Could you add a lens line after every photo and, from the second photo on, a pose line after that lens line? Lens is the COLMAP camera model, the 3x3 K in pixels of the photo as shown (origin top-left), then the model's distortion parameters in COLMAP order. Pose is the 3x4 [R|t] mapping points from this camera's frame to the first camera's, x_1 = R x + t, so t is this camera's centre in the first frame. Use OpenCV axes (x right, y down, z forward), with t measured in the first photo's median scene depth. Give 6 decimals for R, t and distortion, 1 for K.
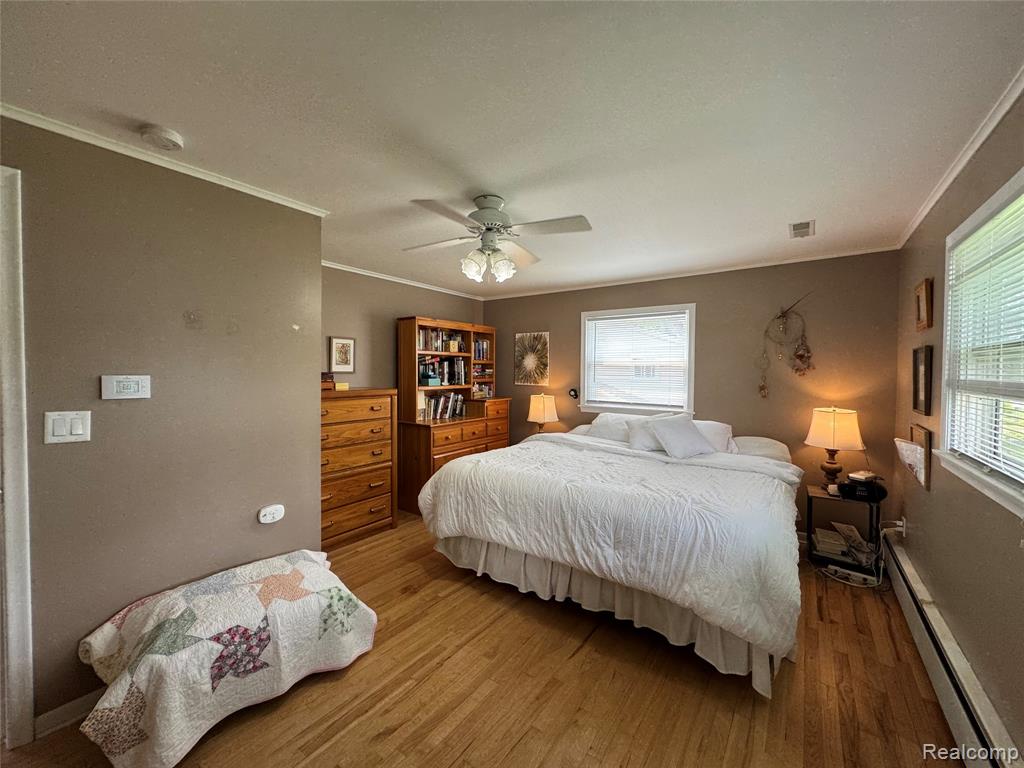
lens RADIAL K [[407.6, 0, 512.6], [0, 407.6, 382.0], [0, 0, 1]] dist [-0.003946, 0.000897]
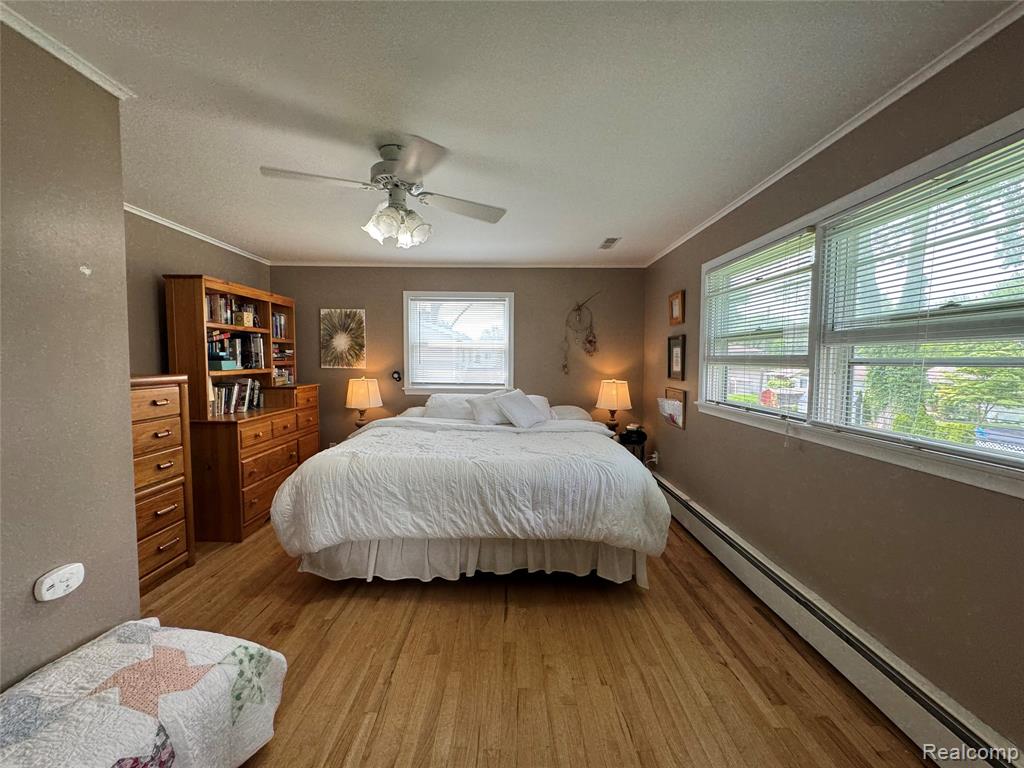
lens RADIAL K [[407.6, 0, 515.4], [0, 407.6, 381.7], [0, 0, 1]] dist [-0.003946, 0.000897]
pose [[0.808974, -0.034759, 0.586816, -0.318793], [0.014817, 0.999139, 0.038756, 0.014724], [-0.587658, -0.022657, 0.808792, 0.108999]]
